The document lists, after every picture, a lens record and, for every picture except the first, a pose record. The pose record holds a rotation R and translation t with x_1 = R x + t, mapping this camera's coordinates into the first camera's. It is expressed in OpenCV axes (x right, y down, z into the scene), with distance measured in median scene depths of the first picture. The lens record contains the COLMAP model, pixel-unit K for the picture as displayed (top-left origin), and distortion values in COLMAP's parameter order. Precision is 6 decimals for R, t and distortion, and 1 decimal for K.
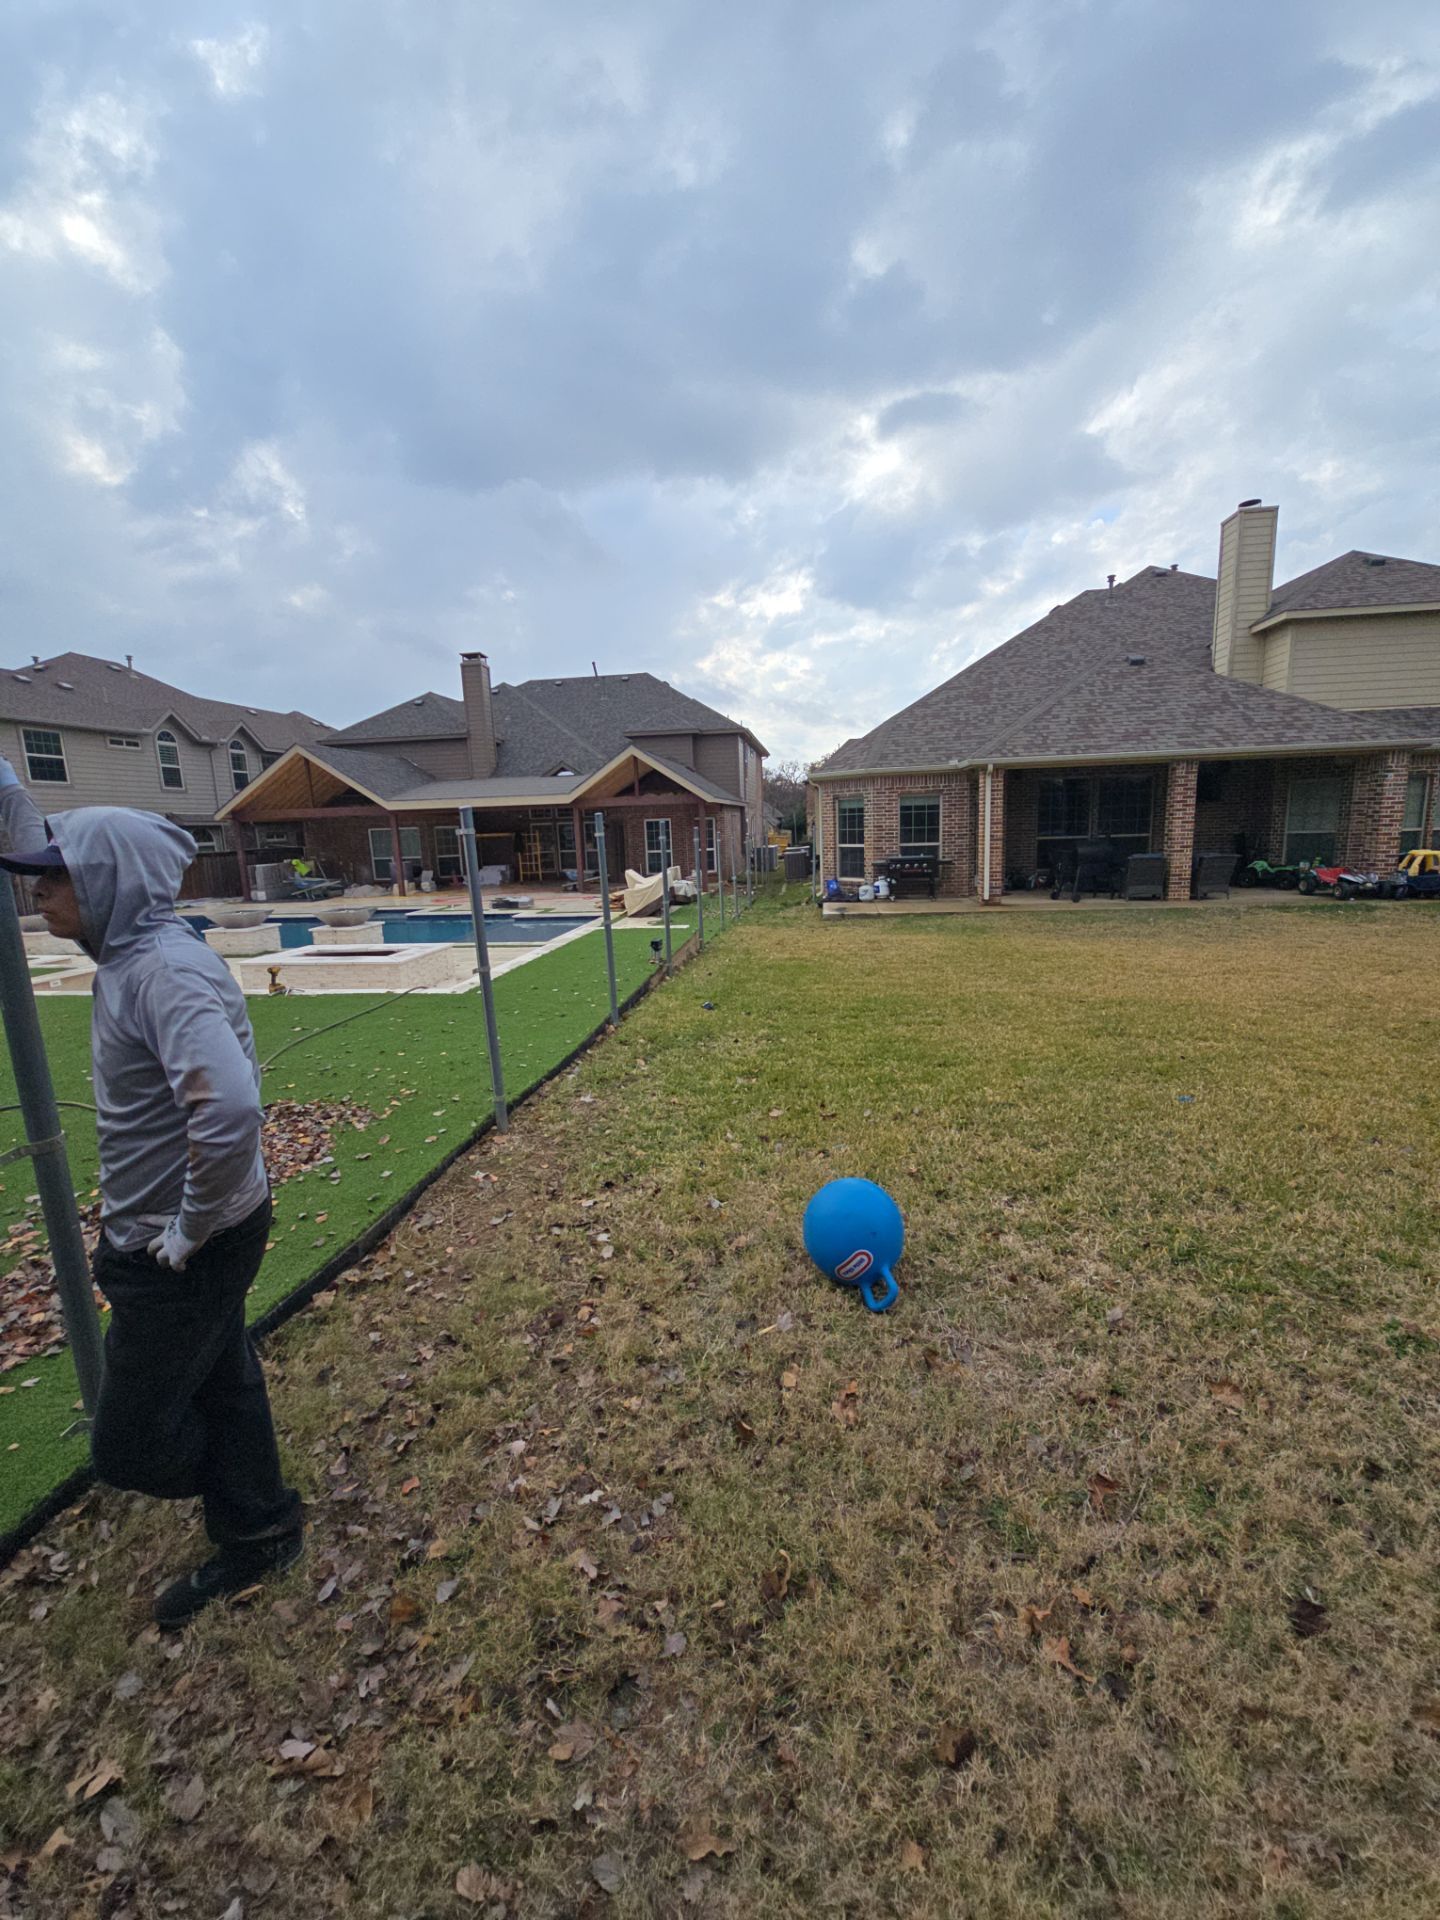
lens RADIAL K [[767.8, 0, 730.1], [0, 767.8, 970.6], [0, 0, 1]] dist [-0.002180, 0.000258]
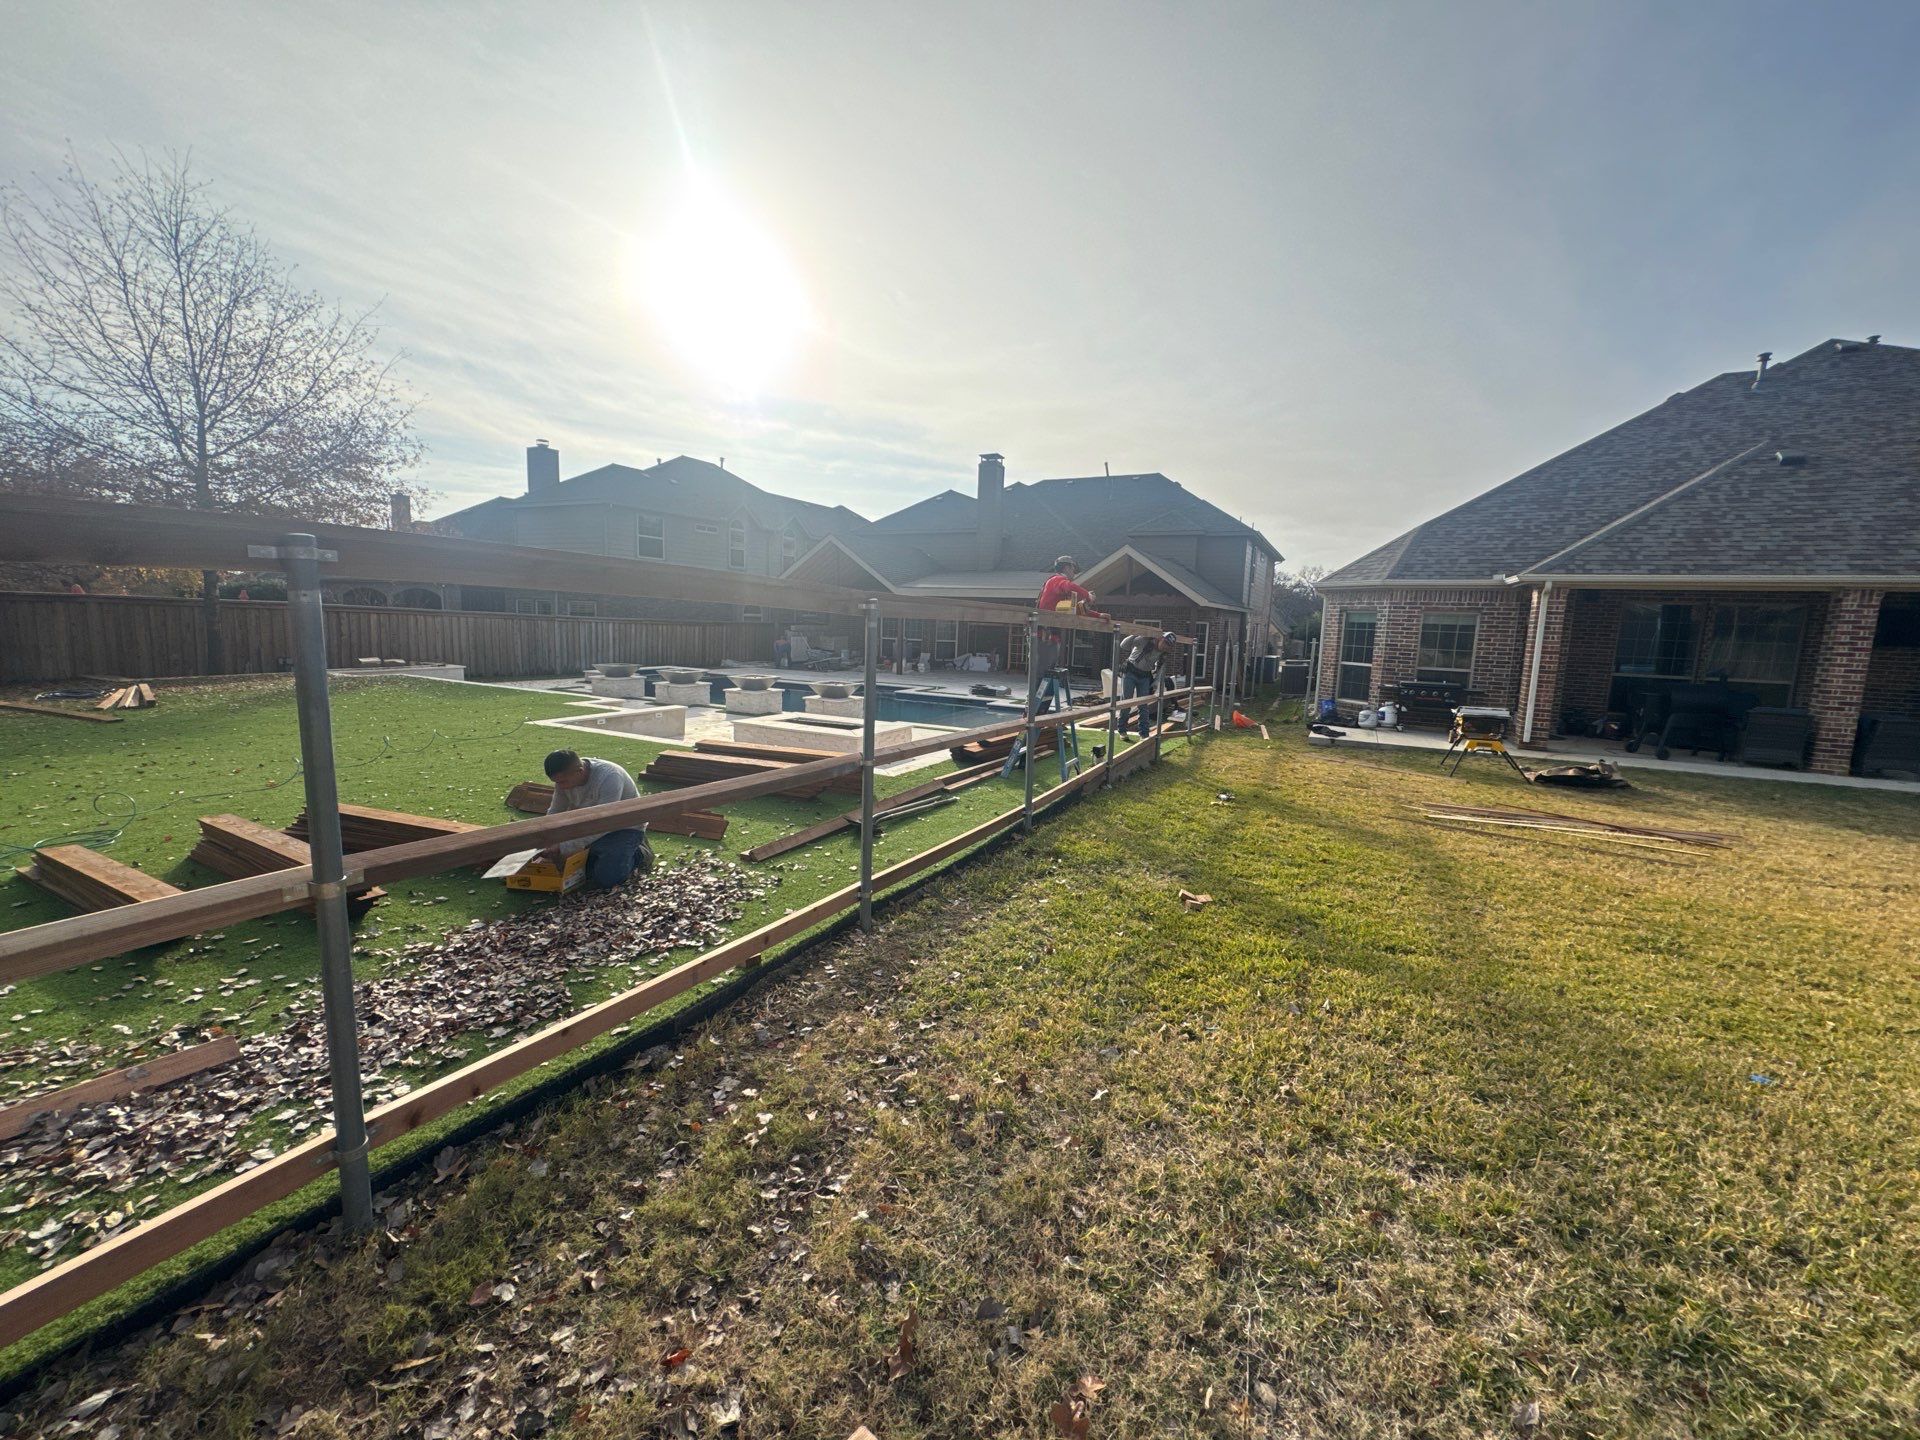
lens RADIAL K [[759.5, 0, 964.5], [0, 759.5, 728.6], [0, 0, 1]] dist [-0.002365, 0.000475]
pose [[0.938170, 0.112723, -0.327309, 0.028052], [-0.127633, 0.991522, -0.024361, -0.009173], [0.321788, 0.064630, 0.944603, 0.026982]]
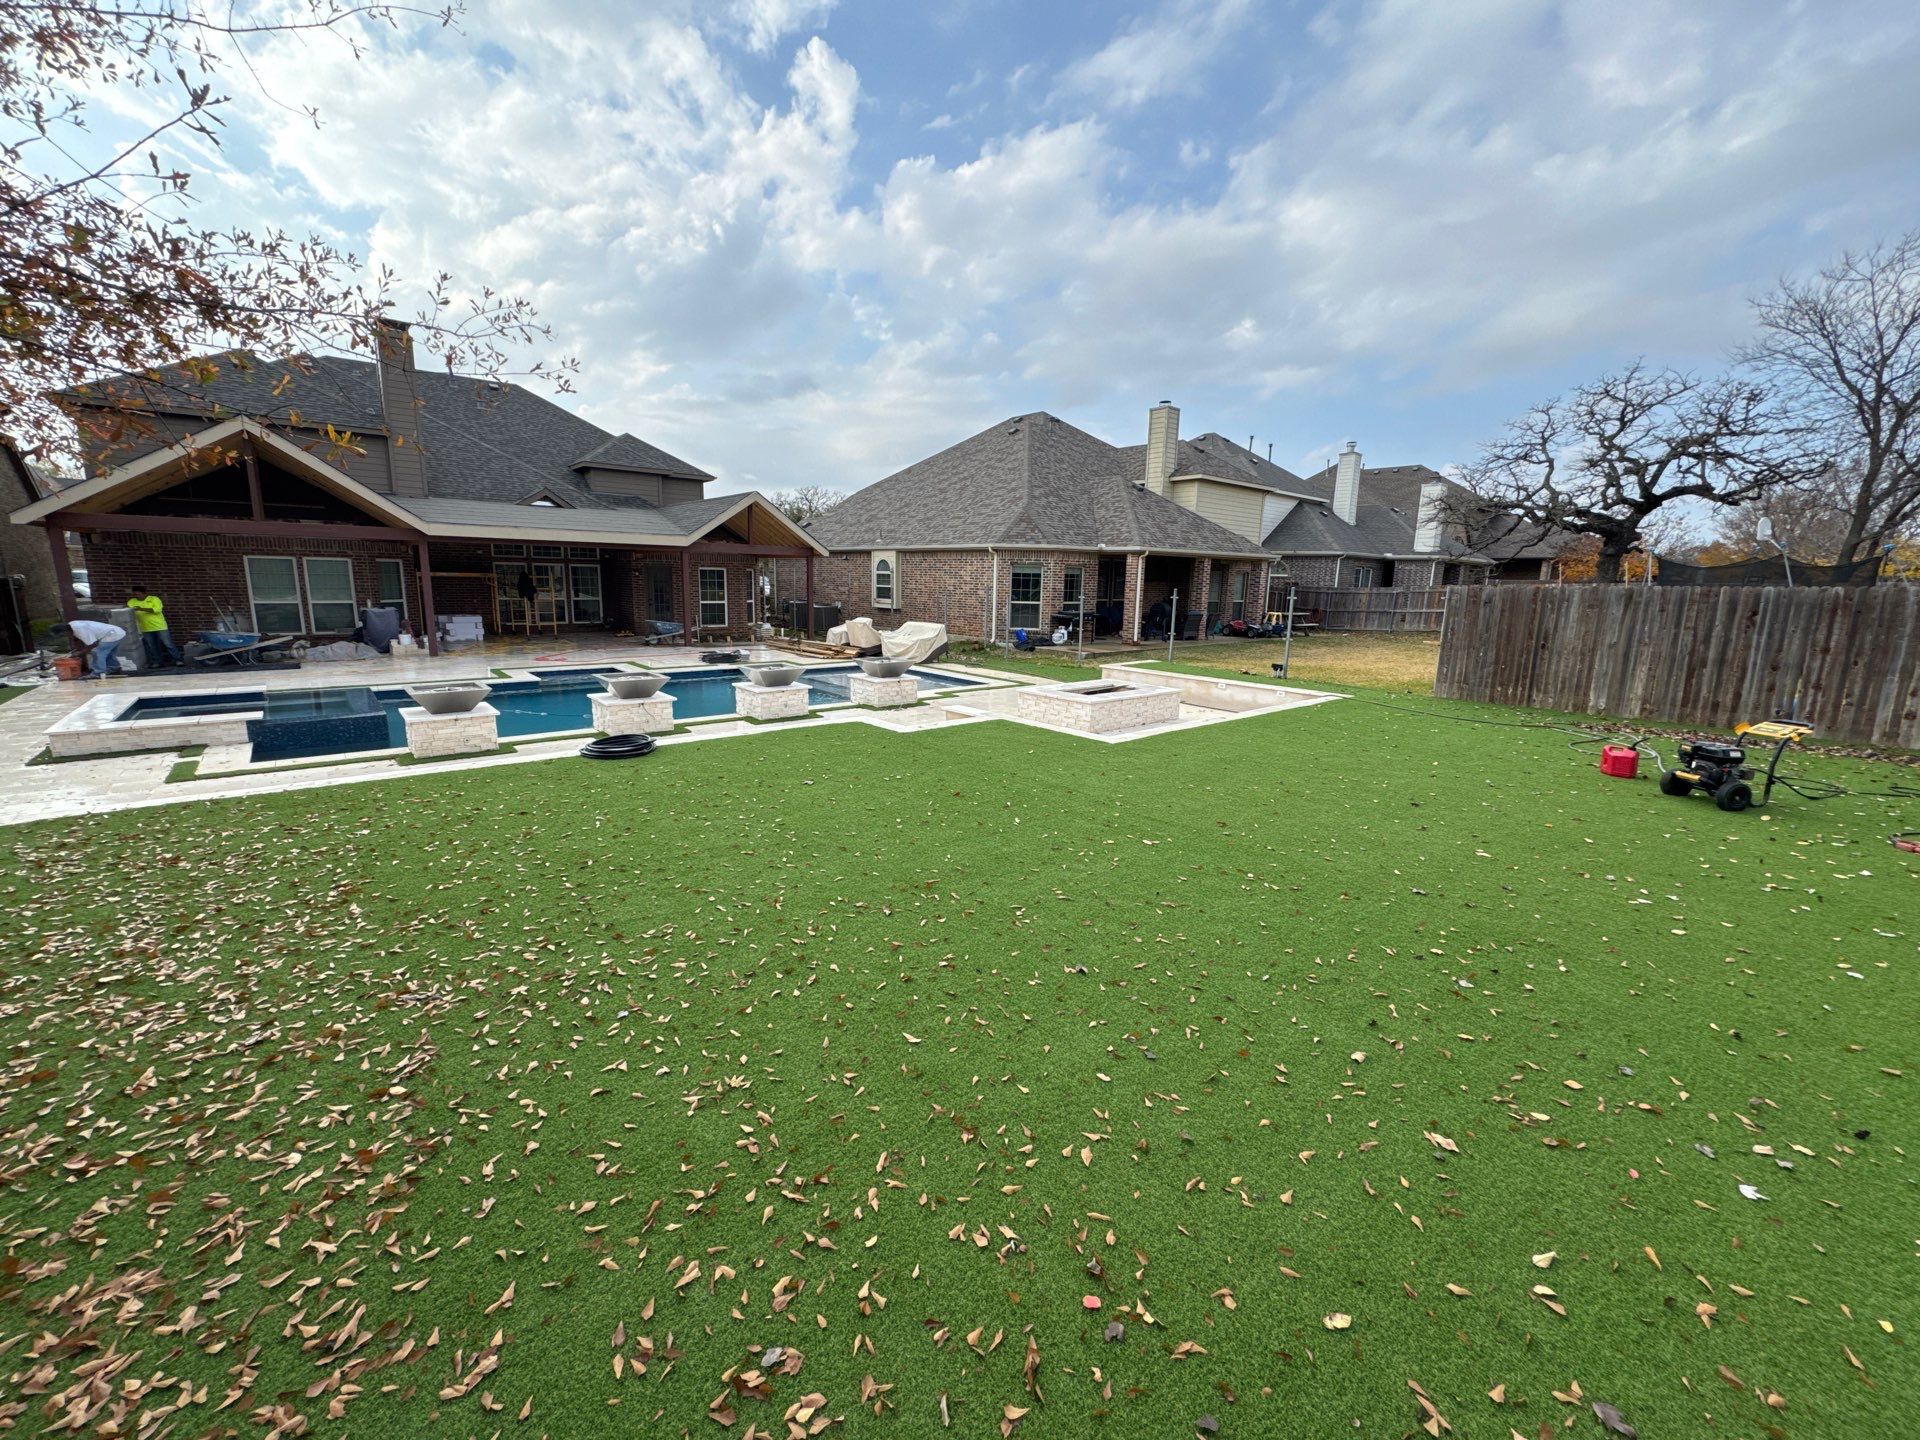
lens RADIAL K [[759.5, 0, 958.2], [0, 759.5, 712.8], [0, 0, 1]] dist [-0.002365, 0.000475]
pose [[0.681330, -0.082600, 0.727301, -0.847944], [0.094520, 0.995222, 0.024483, -0.021592], [-0.725848, 0.052063, 0.685882, 0.224461]]
